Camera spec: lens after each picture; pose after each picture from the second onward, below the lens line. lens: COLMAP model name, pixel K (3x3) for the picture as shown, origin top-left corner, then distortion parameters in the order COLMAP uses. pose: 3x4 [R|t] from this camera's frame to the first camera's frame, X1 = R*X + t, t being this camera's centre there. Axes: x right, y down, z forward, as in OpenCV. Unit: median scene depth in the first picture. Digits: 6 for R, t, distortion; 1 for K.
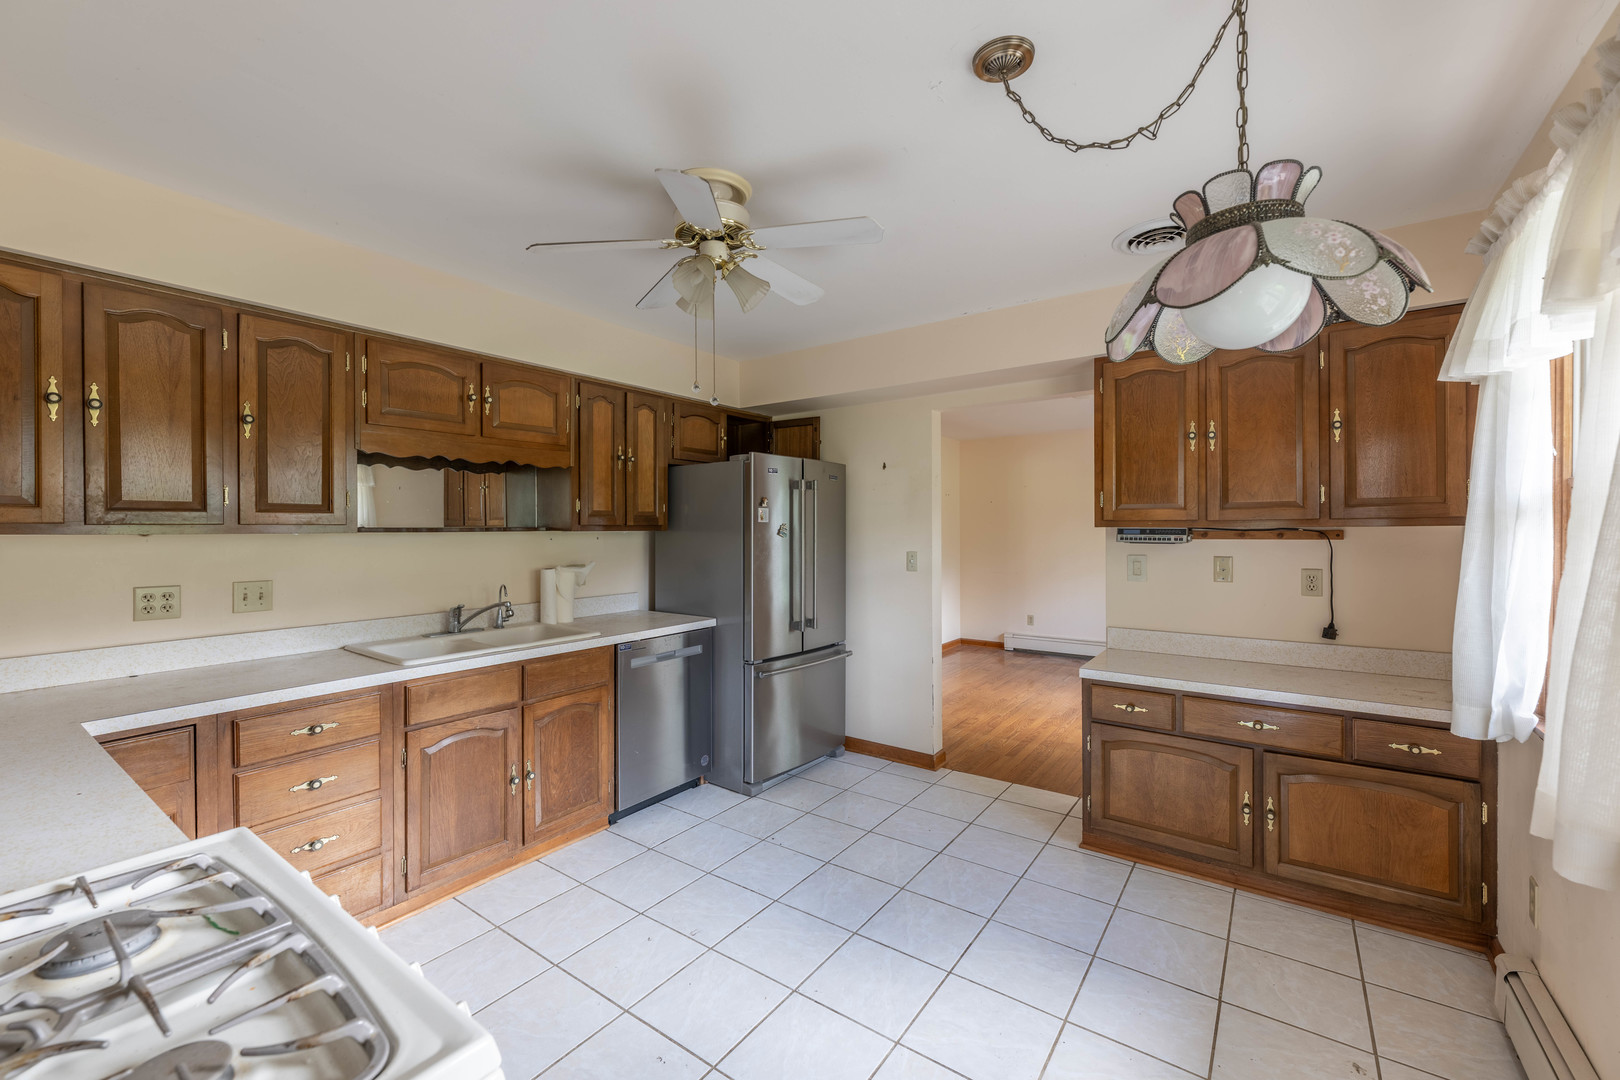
lens RADIAL K [[650.7, 0, 805.0], [0, 650.7, 529.0], [0, 0, 1]] dist [0.000507, 0.000011]
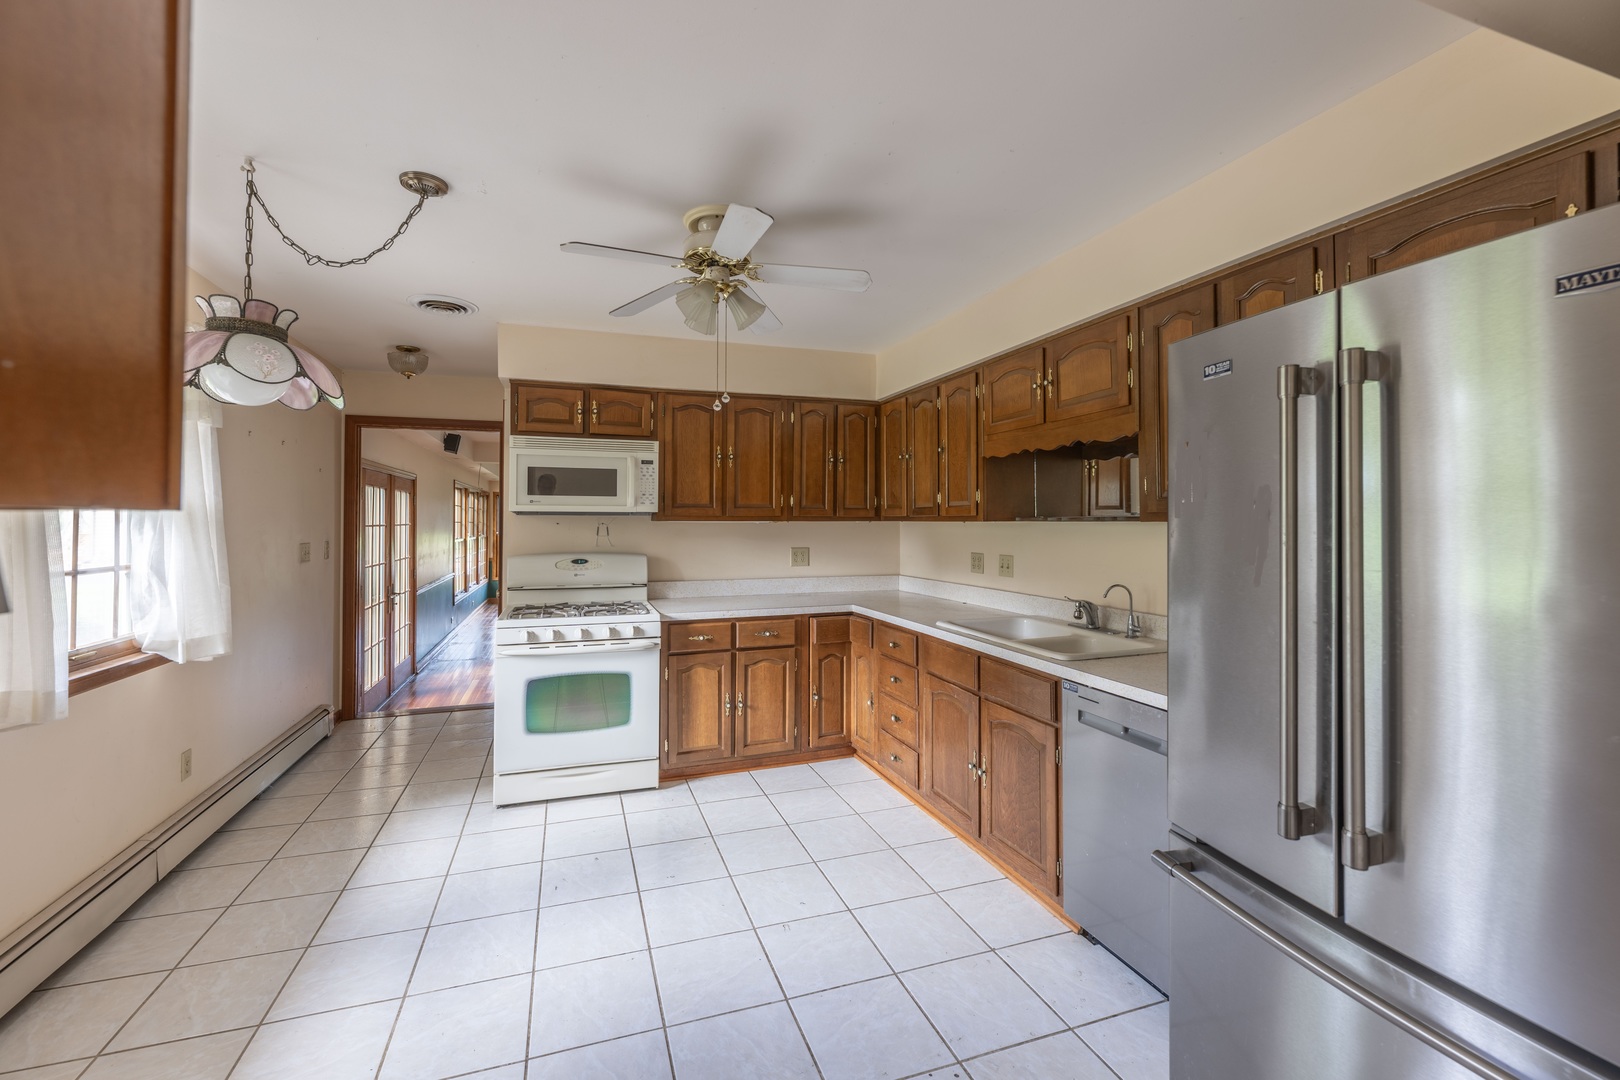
lens RADIAL K [[673.9, 0, 799.1], [0, 673.9, 517.4], [0, 0, 1]] dist [0.000876, -0.000522]
pose [[-0.576310, 0.001392, -0.817230, 0.533889], [0.001427, 0.999999, 0.000697, -0.003117], [0.817230, -0.000764, -0.576311, 1.294778]]
